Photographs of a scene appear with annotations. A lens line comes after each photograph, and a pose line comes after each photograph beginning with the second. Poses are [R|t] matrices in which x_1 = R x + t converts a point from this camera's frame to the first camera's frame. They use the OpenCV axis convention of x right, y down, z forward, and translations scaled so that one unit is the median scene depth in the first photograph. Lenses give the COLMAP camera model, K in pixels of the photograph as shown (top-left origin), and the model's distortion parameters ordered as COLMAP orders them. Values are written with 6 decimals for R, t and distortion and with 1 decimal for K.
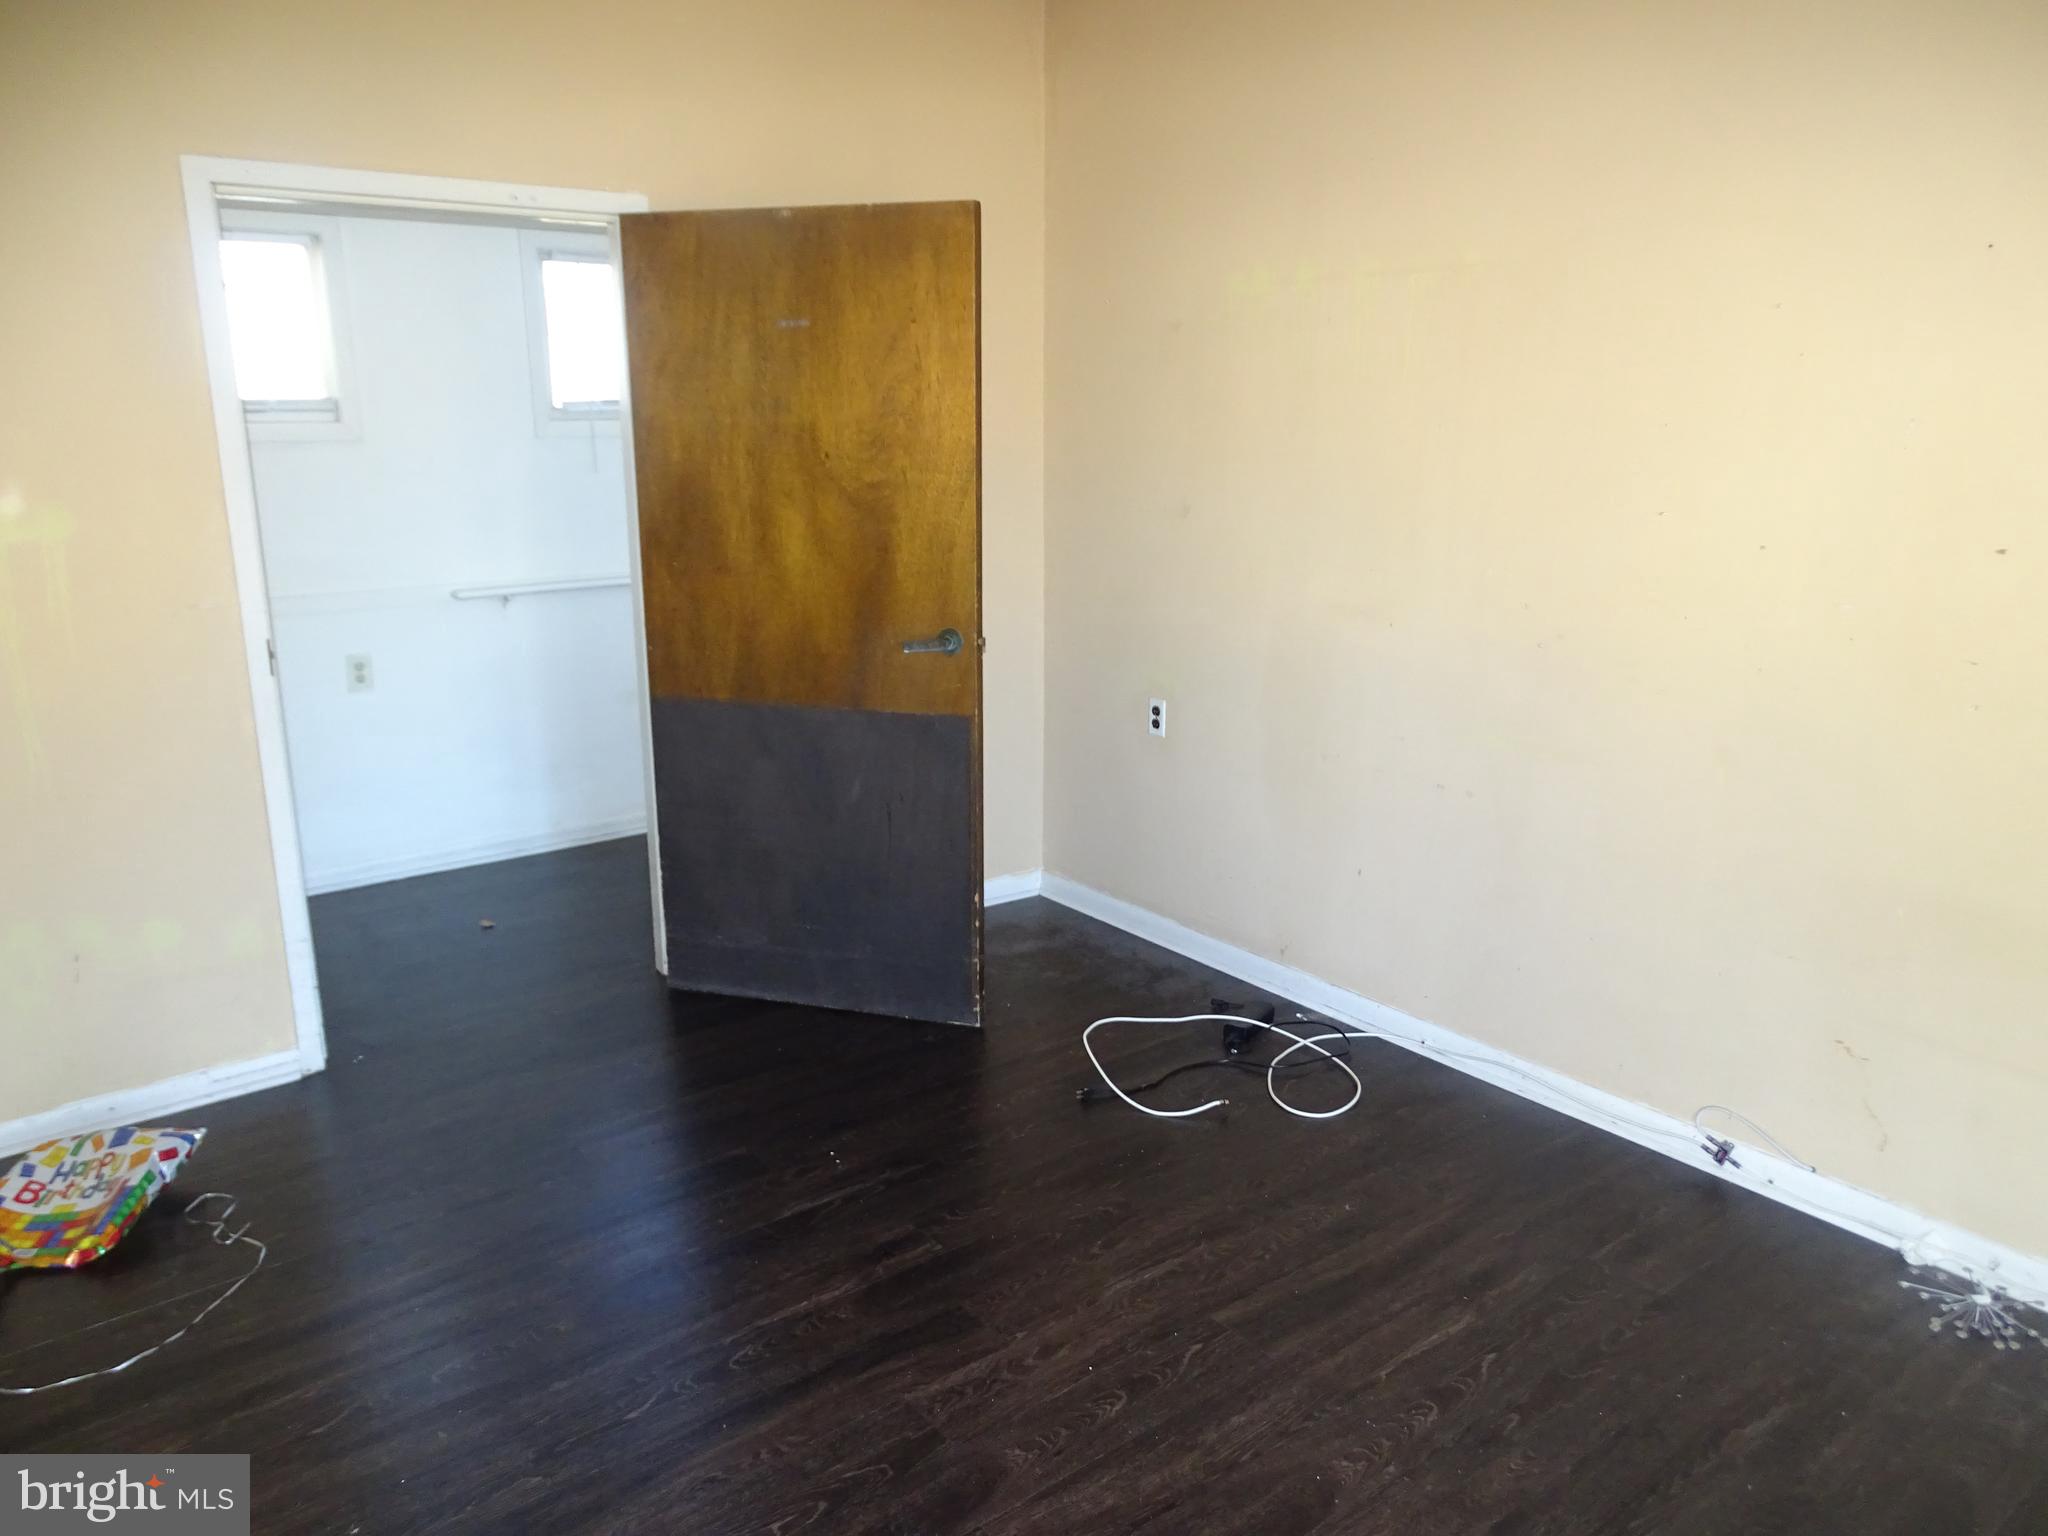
lens RADIAL K [[1455.4, 0, 1024.0], [0, 1455.4, 768.0], [0, 0, 1]] dist [0.107069, -0.125692]
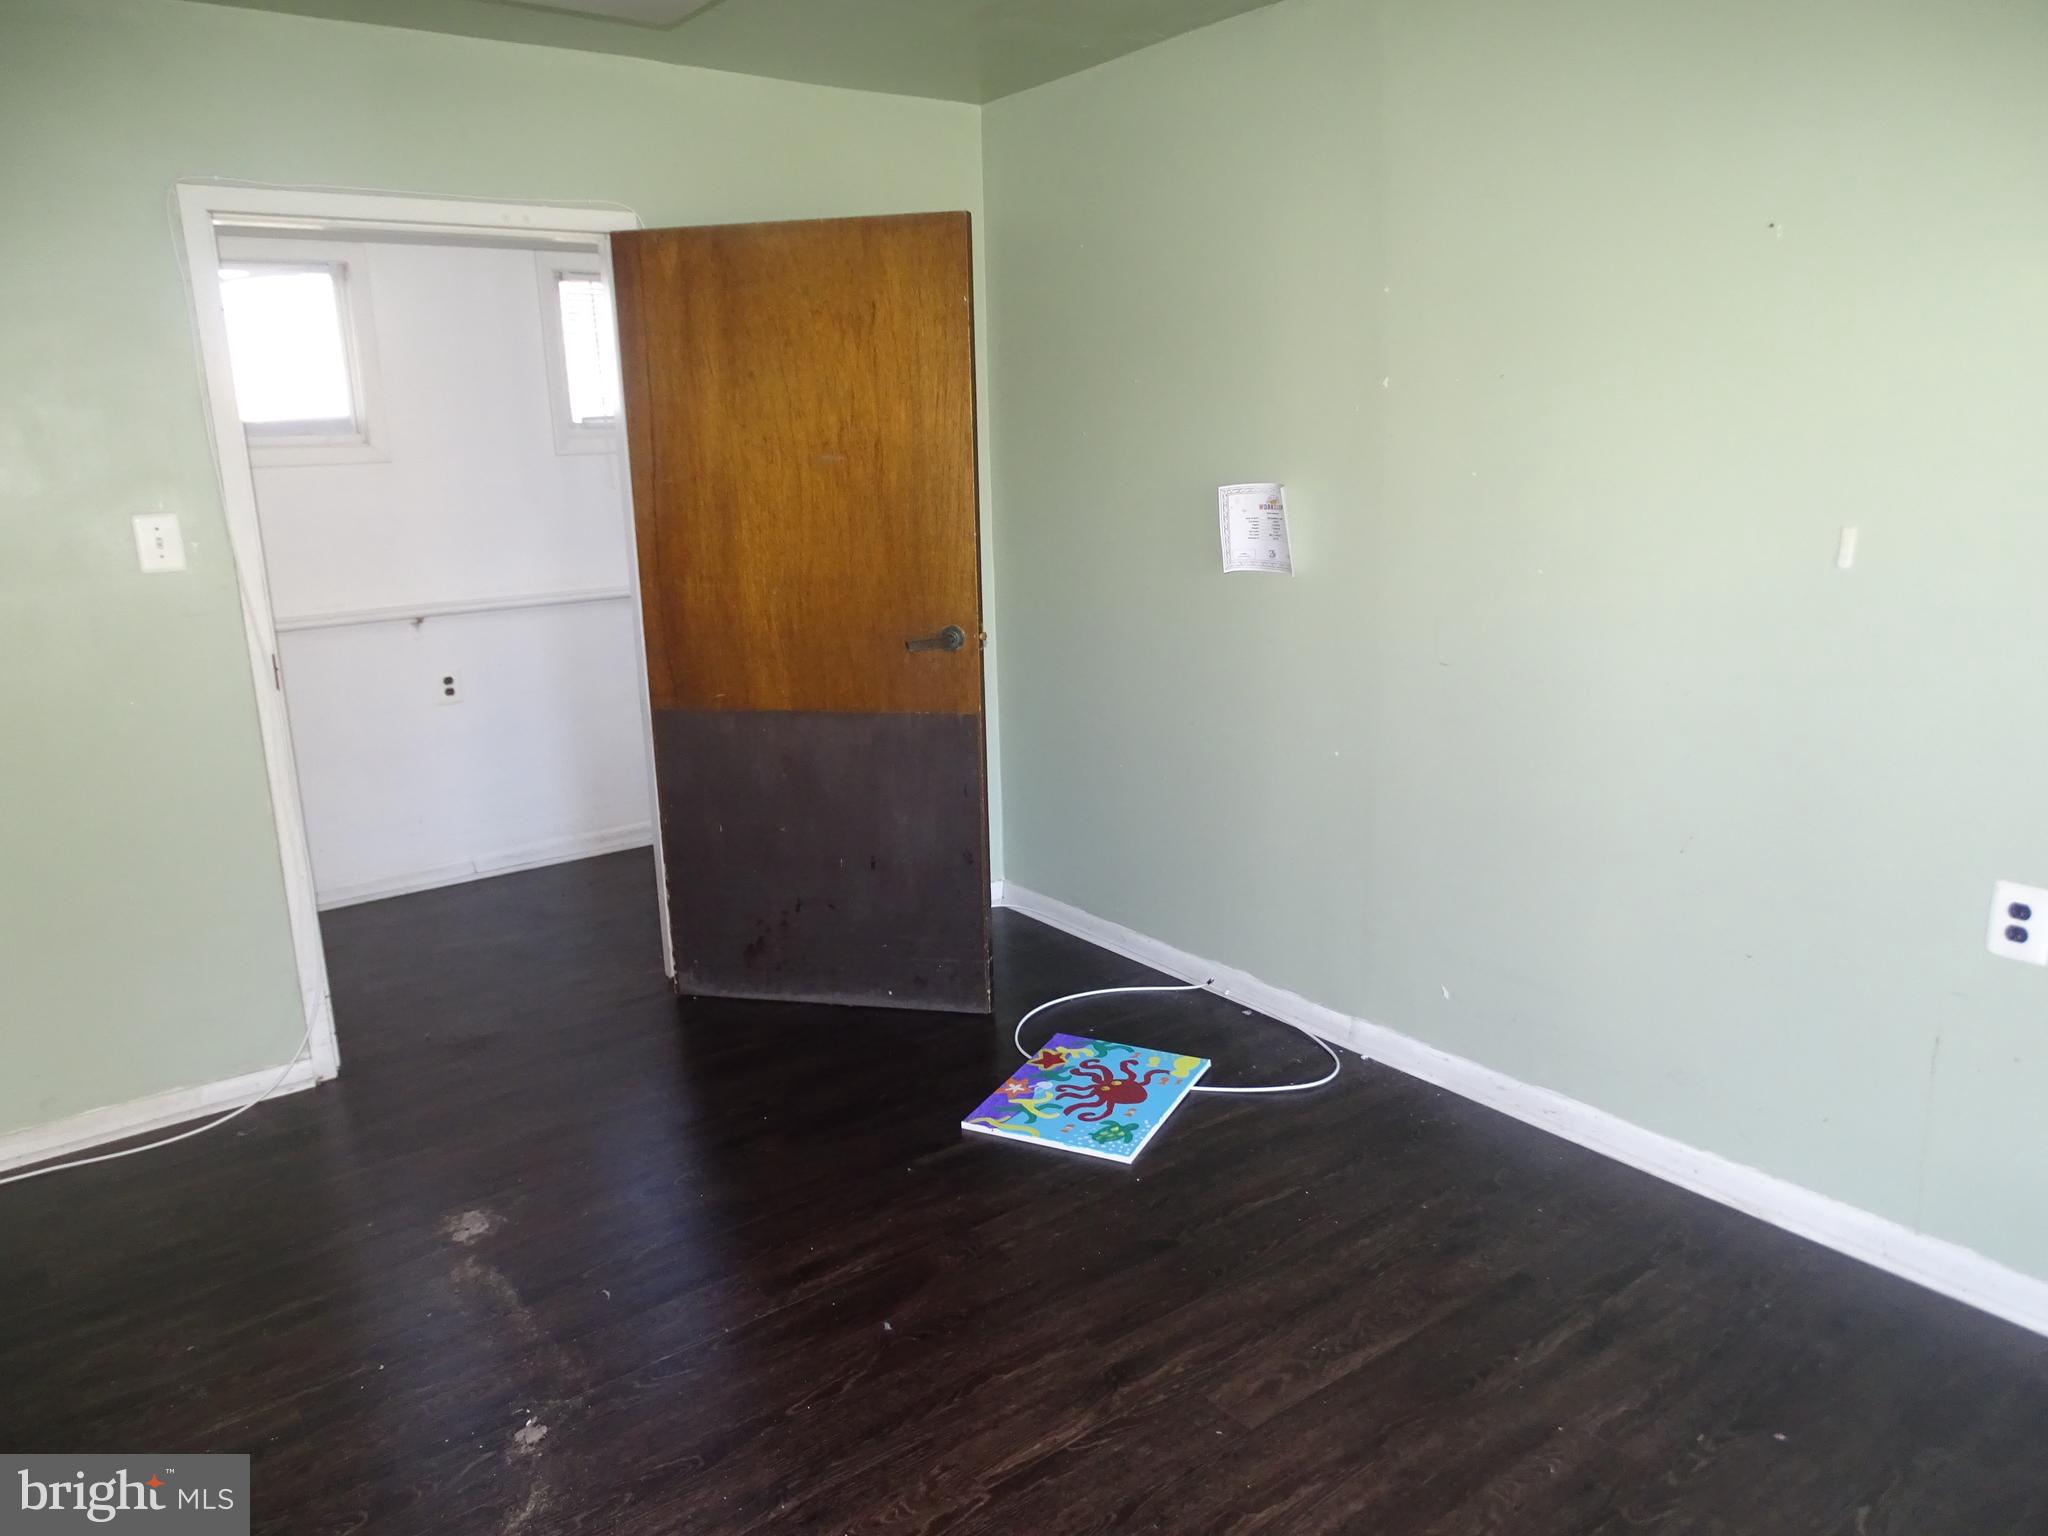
lens RADIAL K [[1451.6, 0, 1029.9], [0, 1451.6, 791.0], [0, 0, 1]] dist [-0.002146, -0.001034]
pose [[0.999822, -0.016325, -0.009456, 0.015788], [0.016454, 0.999770, 0.013757, -0.001601], [0.009229, -0.013911, 0.999861, 0.006407]]
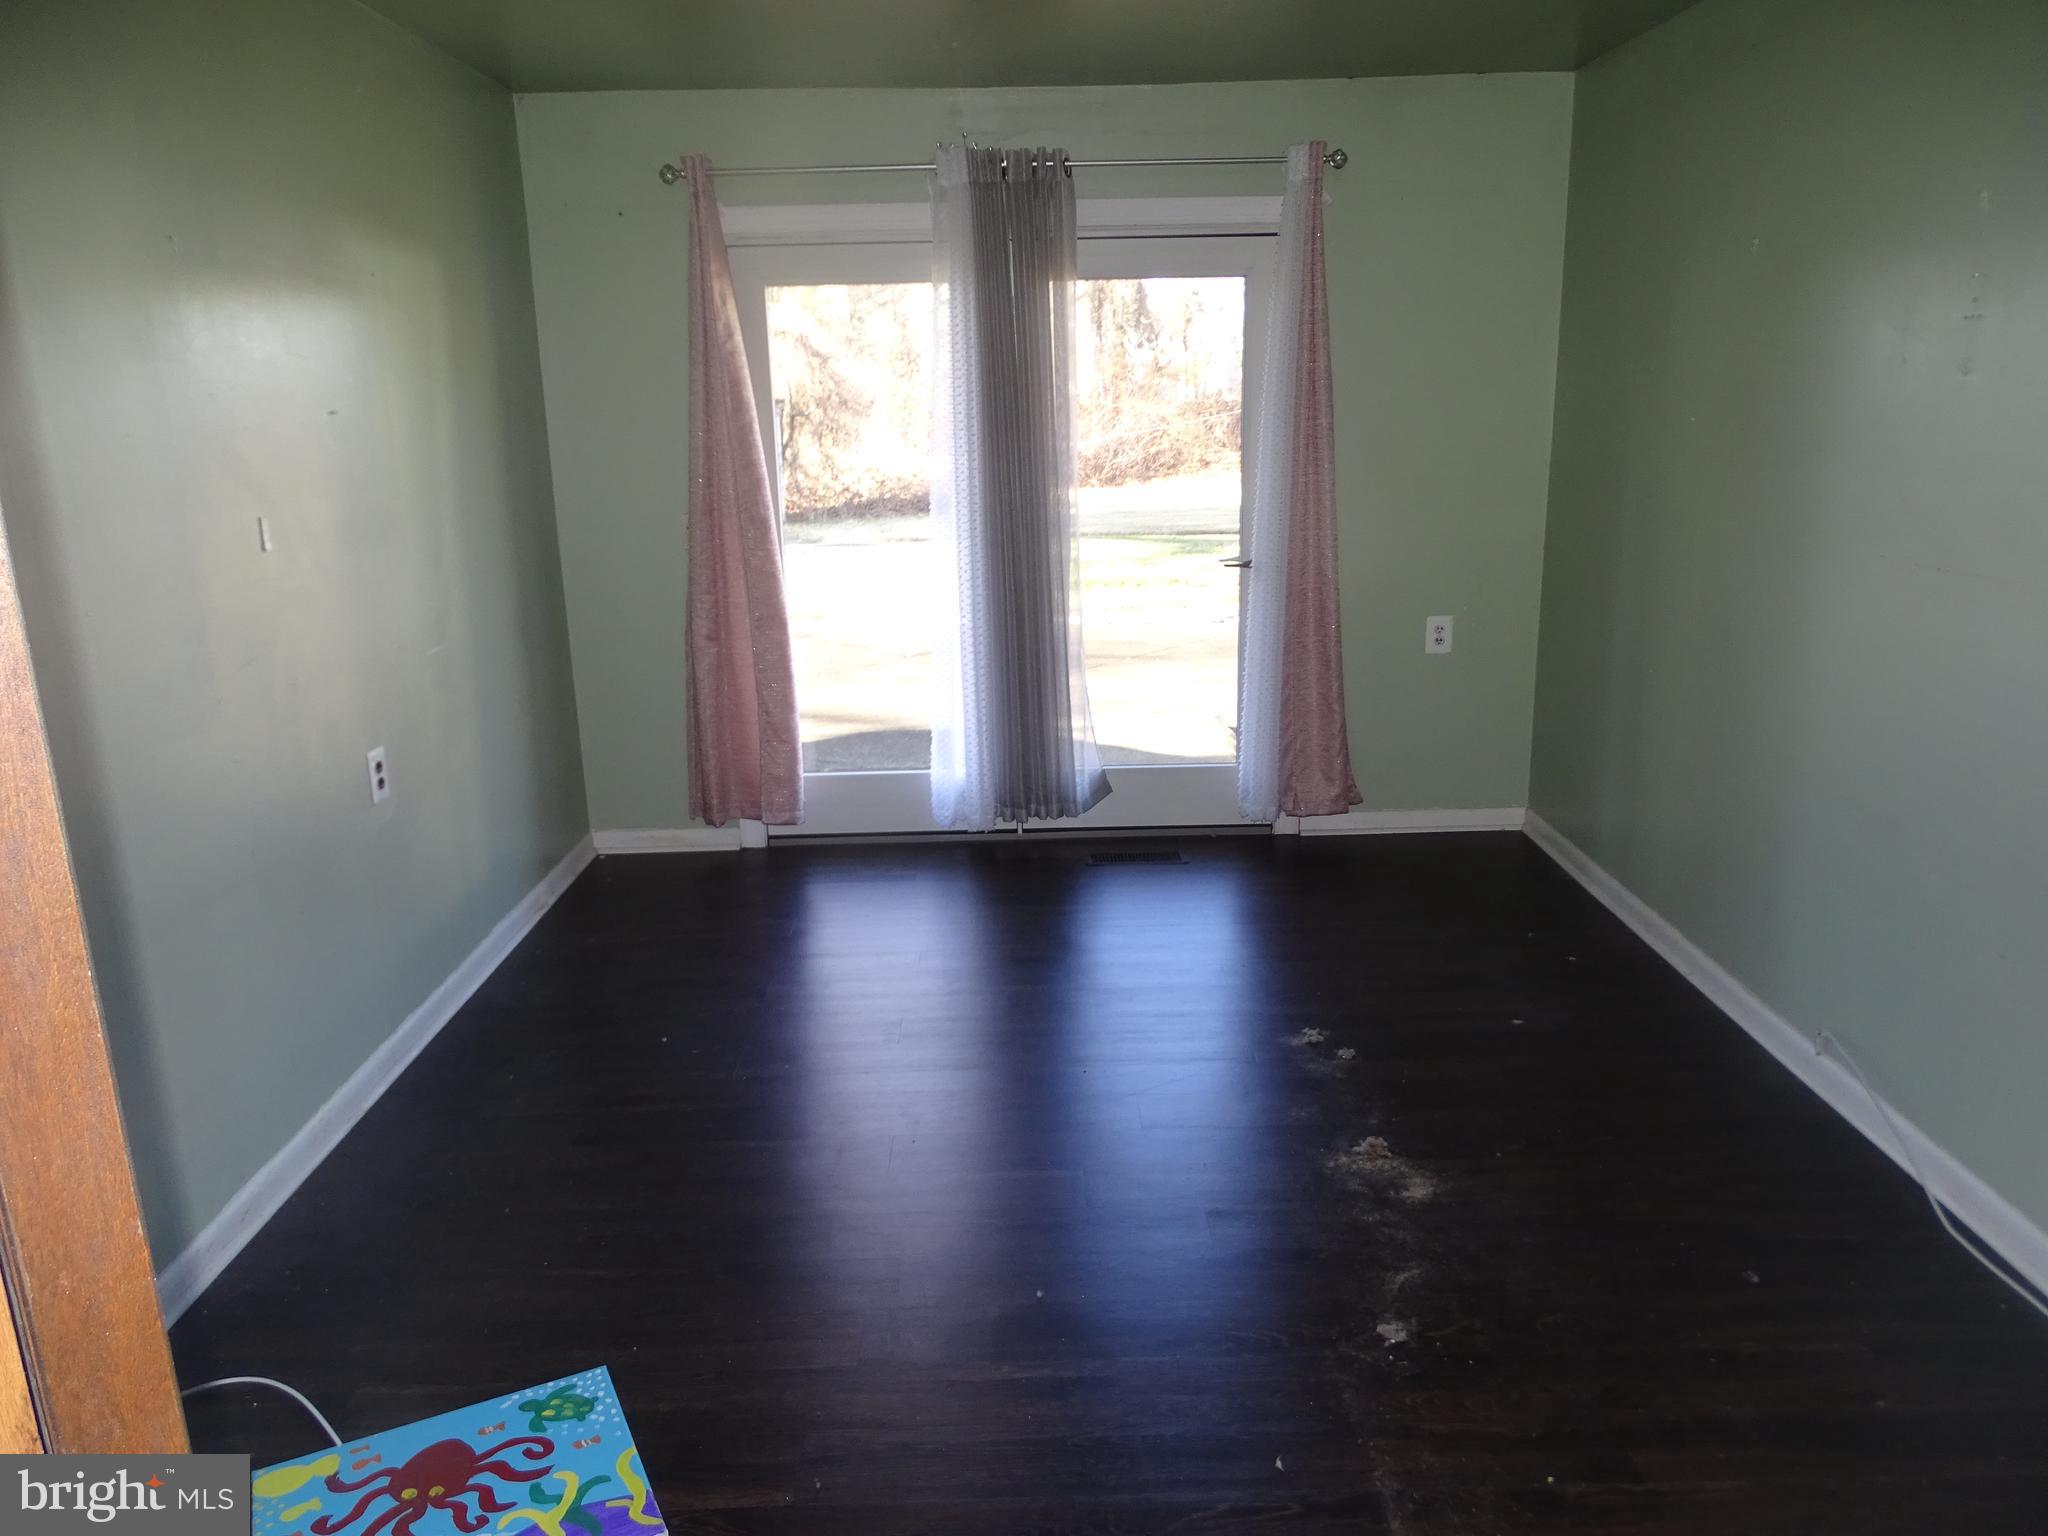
lens RADIAL K [[1451.6, 0, 1029.9], [0, 1451.6, 791.0], [0, 0, 1]] dist [-0.002146, -0.001034]
pose [[-0.800258, -0.129131, 0.585586, -0.101026], [0.170272, 0.887411, 0.428380, -0.065563], [-0.574973, 0.442523, -0.688171, 0.282458]]
